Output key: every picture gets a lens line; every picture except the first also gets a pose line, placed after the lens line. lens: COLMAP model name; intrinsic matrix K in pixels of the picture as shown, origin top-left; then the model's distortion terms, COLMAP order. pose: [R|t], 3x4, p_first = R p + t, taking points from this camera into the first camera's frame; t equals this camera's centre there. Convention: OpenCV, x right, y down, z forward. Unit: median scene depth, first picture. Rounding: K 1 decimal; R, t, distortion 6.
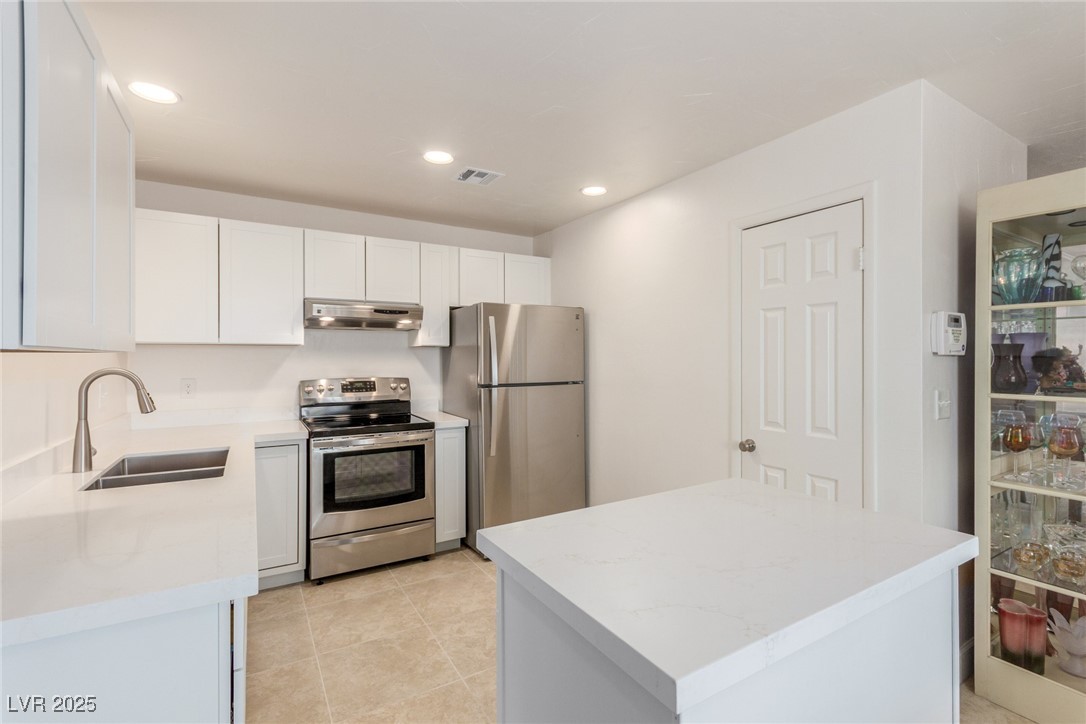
lens RADIAL K [[503.3, 0, 553.5], [0, 503.3, 357.8], [0, 0, 1]] dist [0.004431, -0.000595]
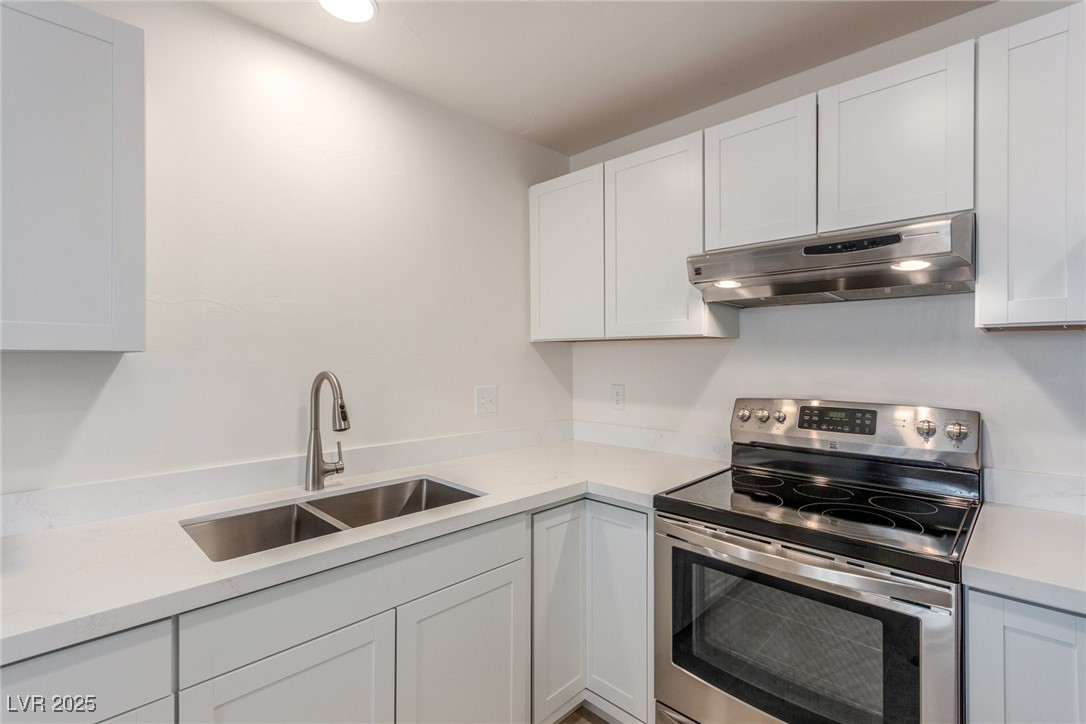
lens RADIAL K [[503.3, 0, 548.1], [0, 503.3, 355.3], [0, 0, 1]] dist [0.004431, -0.000595]
pose [[0.245901, -0.001373, -0.969294, 0.009541], [0.000407, 0.999999, -0.001314, -0.003352], [0.969295, -0.000071, 0.245901, 0.671966]]
